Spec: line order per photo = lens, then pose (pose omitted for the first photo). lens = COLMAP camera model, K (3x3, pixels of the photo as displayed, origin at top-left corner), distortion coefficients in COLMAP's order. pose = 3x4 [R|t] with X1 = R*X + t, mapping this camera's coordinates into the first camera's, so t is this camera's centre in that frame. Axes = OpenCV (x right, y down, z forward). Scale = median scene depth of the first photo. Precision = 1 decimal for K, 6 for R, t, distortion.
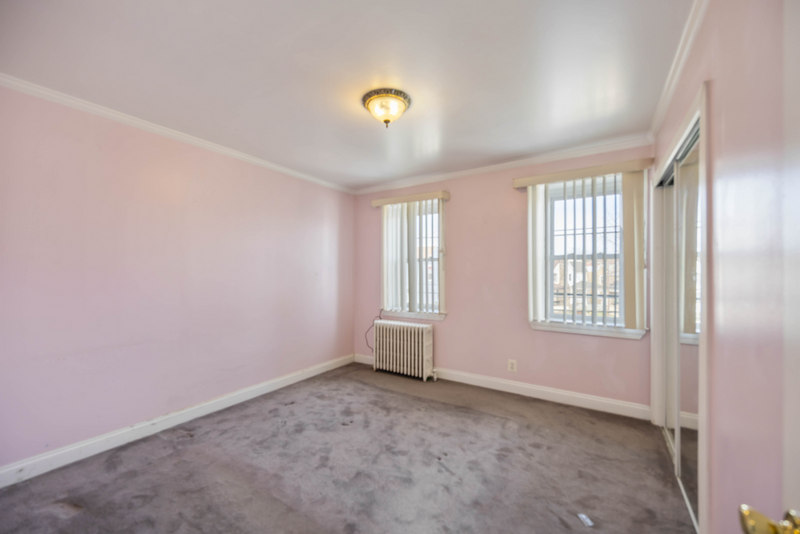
lens RADIAL K [[307.5, 0, 399.5], [0, 307.5, 274.6], [0, 0, 1]] dist [0.006378, -0.000622]
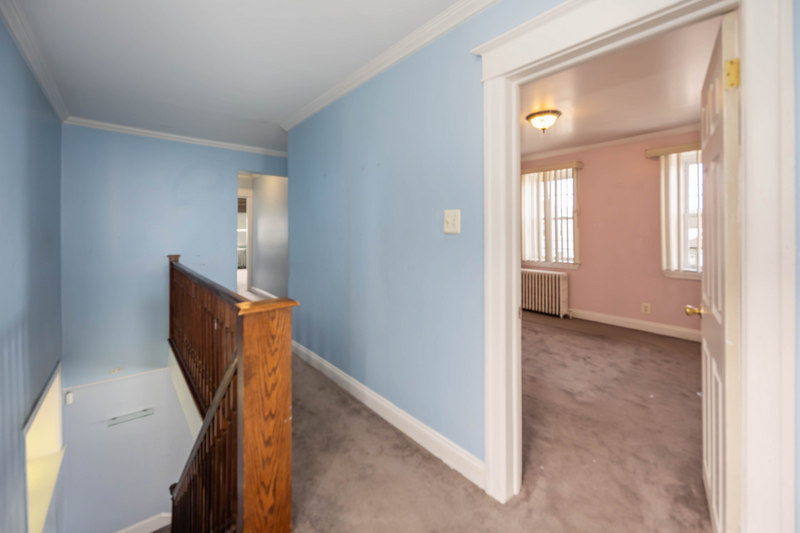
lens RADIAL K [[343.3, 0, 389.4], [0, 343.3, 232.6], [0, 0, 1]] dist [0.011769, -0.000784]
pose [[0.955044, -0.008381, -0.296345, -0.162949], [0.010607, 0.999926, 0.005904, -0.008860], [0.296274, -0.008782, 0.955063, -0.508849]]
